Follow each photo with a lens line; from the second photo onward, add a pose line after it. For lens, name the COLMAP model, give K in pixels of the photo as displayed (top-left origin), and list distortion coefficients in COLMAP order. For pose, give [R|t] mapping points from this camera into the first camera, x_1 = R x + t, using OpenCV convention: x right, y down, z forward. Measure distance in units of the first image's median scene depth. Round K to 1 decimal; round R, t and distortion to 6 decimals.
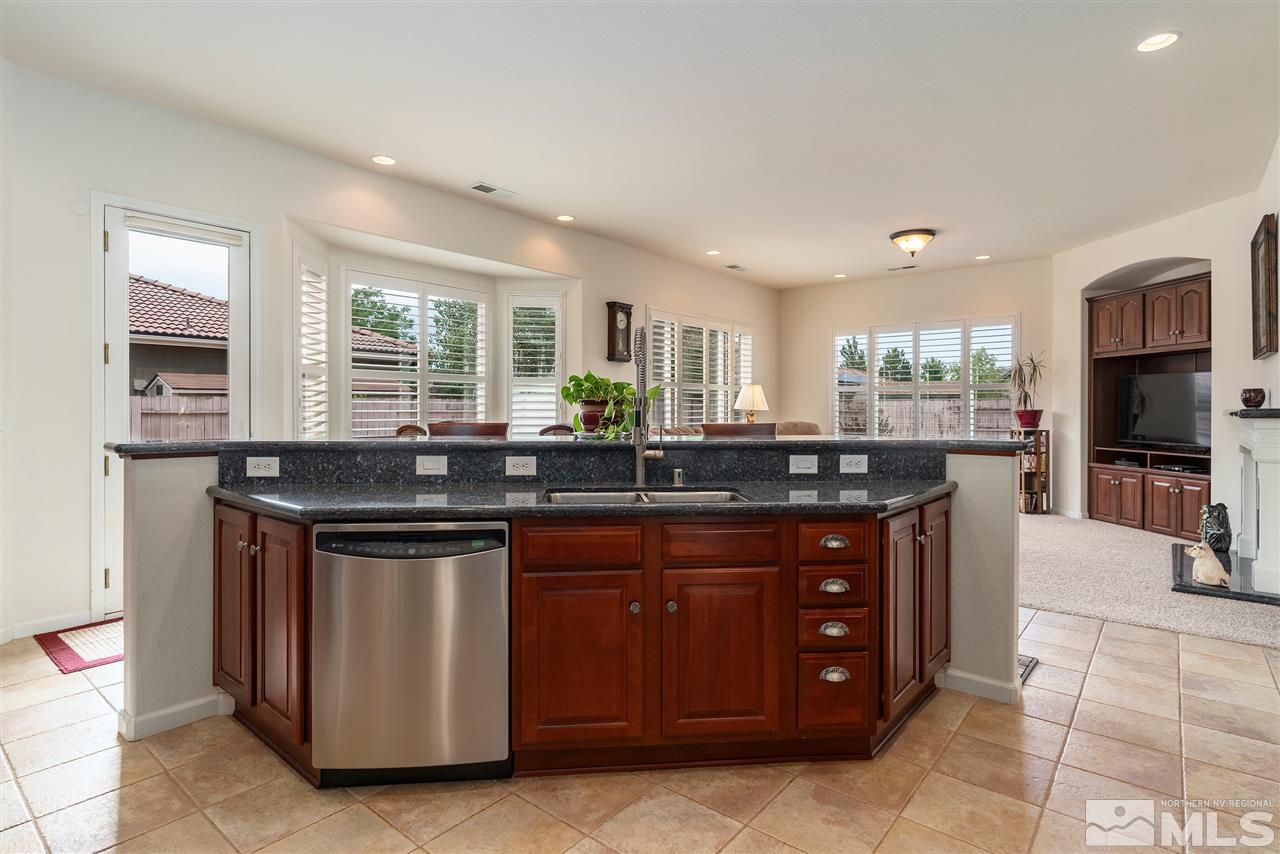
lens RADIAL K [[649.2, 0, 635.6], [0, 649.2, 418.3], [0, 0, 1]] dist [-0.002254, -0.000010]
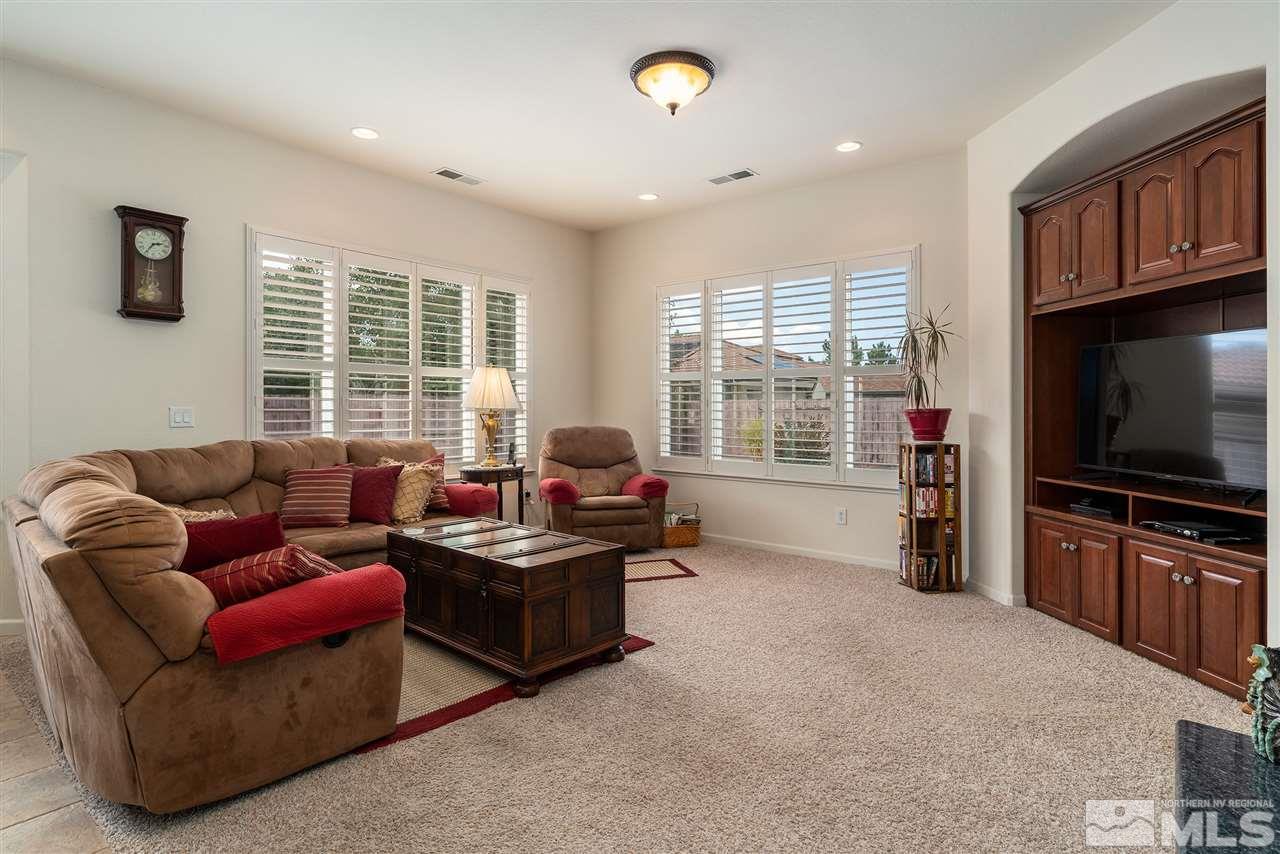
lens RADIAL K [[645.9, 0, 636.4], [0, 645.9, 410.1], [0, 0, 1]] dist [-0.000671, 0.001778]
pose [[0.999978, 0.001062, -0.006610, 0.371675], [-0.001117, 0.999966, -0.008216, -0.007531], [0.006601, 0.008223, 0.999944, 0.447788]]
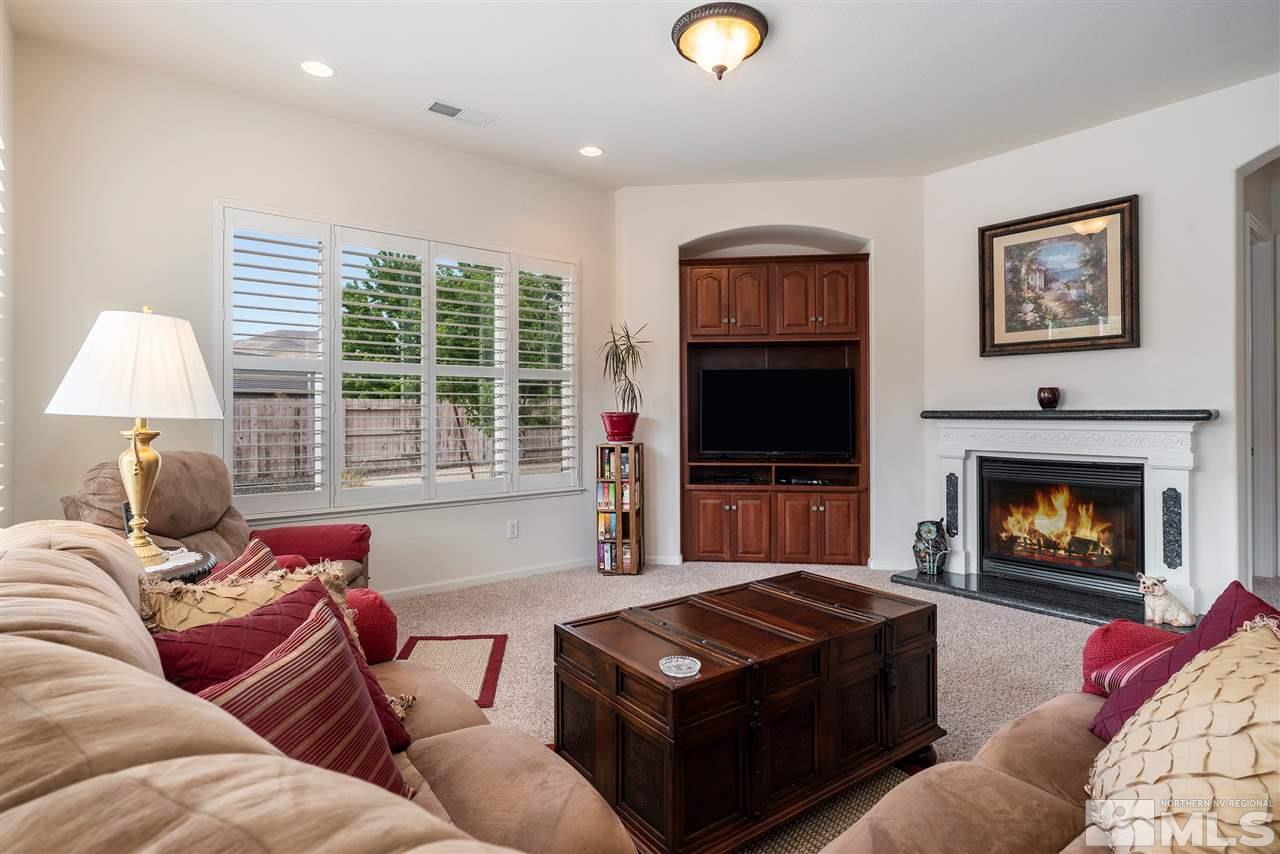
lens RADIAL K [[645.9, 0, 636.4], [0, 645.9, 410.1], [0, 0, 1]] dist [-0.000671, 0.001778]
pose [[0.241416, 0.002226, 0.970419, -0.022567], [0.015338, 0.999864, -0.006109, -0.012421], [-0.970300, 0.016360, 0.241349, 0.875950]]
